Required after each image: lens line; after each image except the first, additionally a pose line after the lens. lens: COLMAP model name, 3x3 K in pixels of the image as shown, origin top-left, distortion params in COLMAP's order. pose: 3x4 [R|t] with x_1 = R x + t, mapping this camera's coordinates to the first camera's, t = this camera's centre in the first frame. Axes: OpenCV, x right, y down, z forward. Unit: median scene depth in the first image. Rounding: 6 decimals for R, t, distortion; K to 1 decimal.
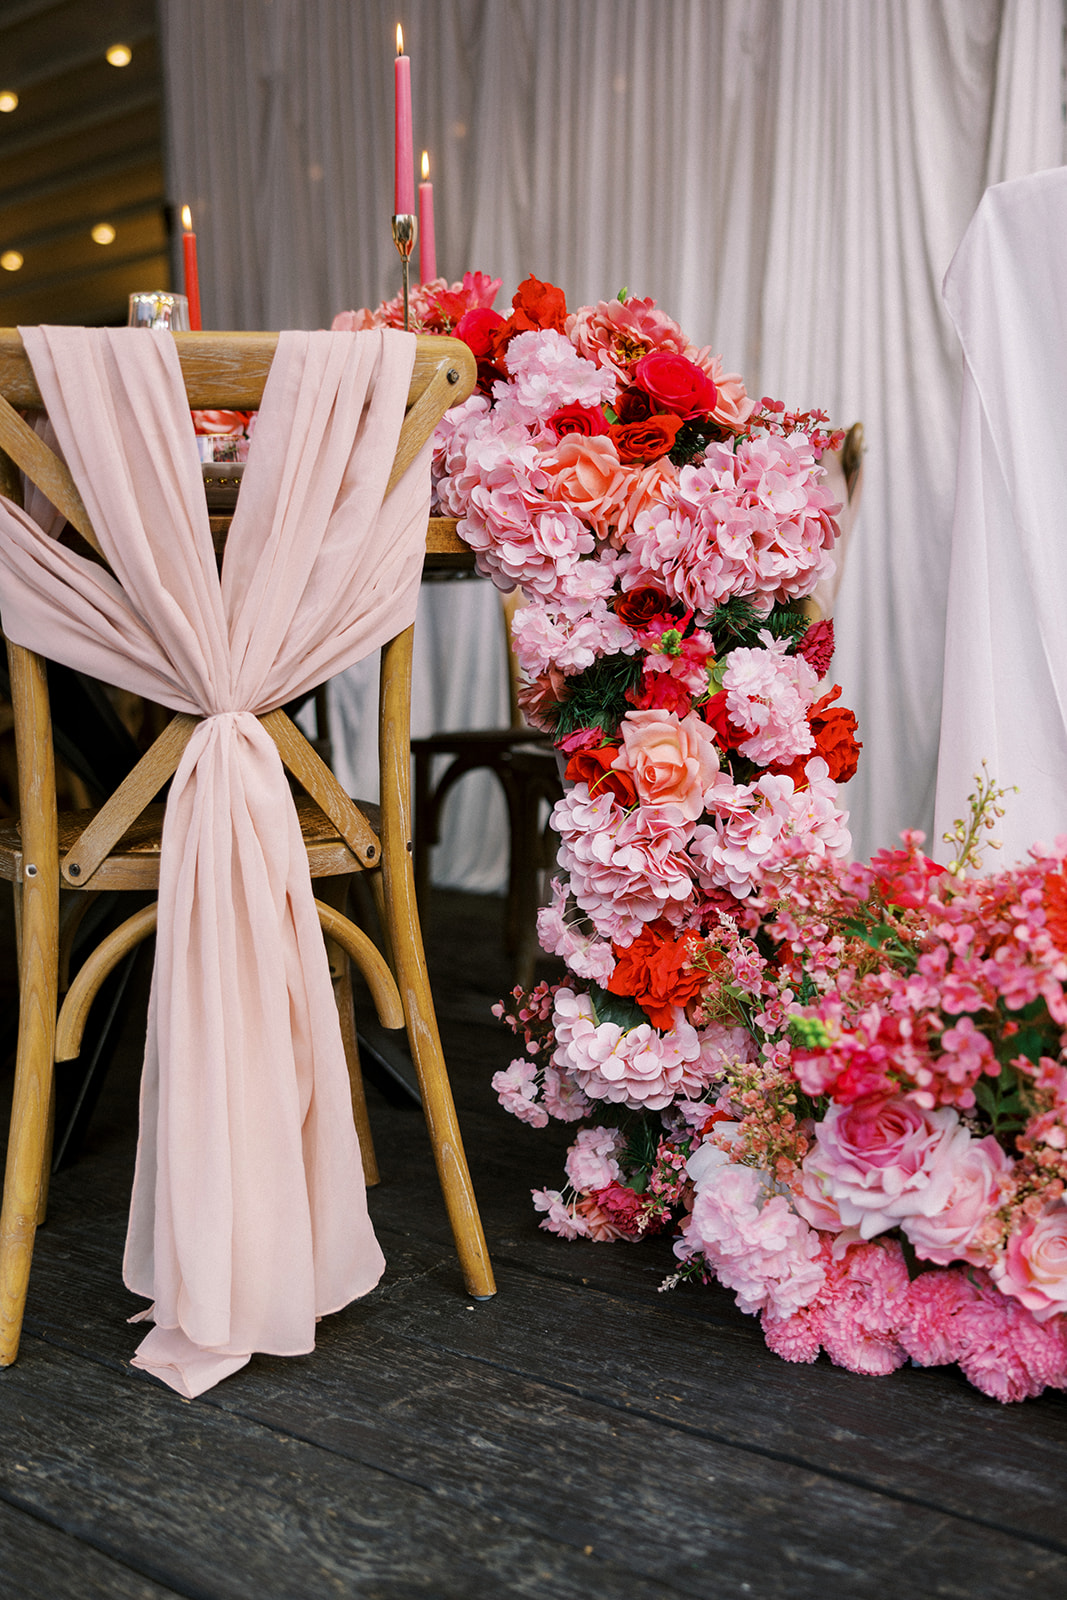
lens RADIAL K [[1840.9, 0, 533.5], [0, 1840.9, 800.0], [0, 0, 1]] dist [-0.008498, -0.018308]
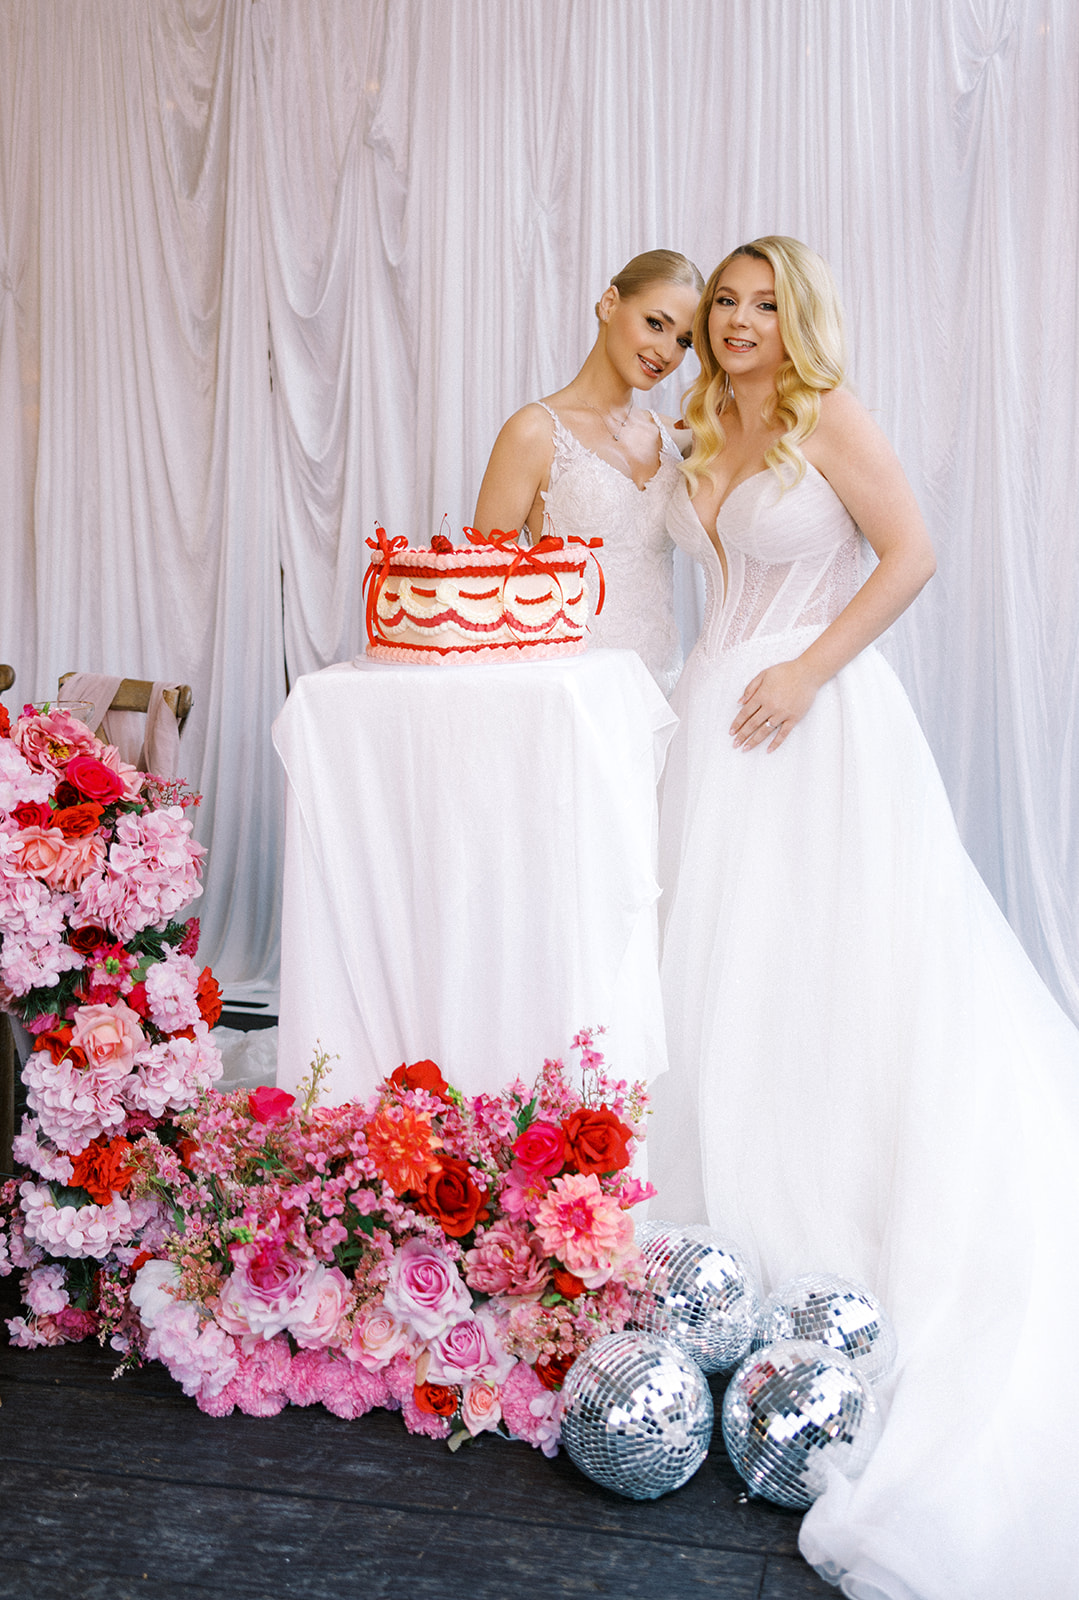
lens RADIAL K [[1607.4, 0, 539.5], [0, 1607.4, 800.0], [0, 0, 1]] dist [0.011410, 0.010961]
pose [[0.891349, -0.044174, 0.451161, -0.225701], [0.038489, 0.999022, 0.021774, -0.260532], [-0.451682, -0.002044, 0.892177, -0.397921]]
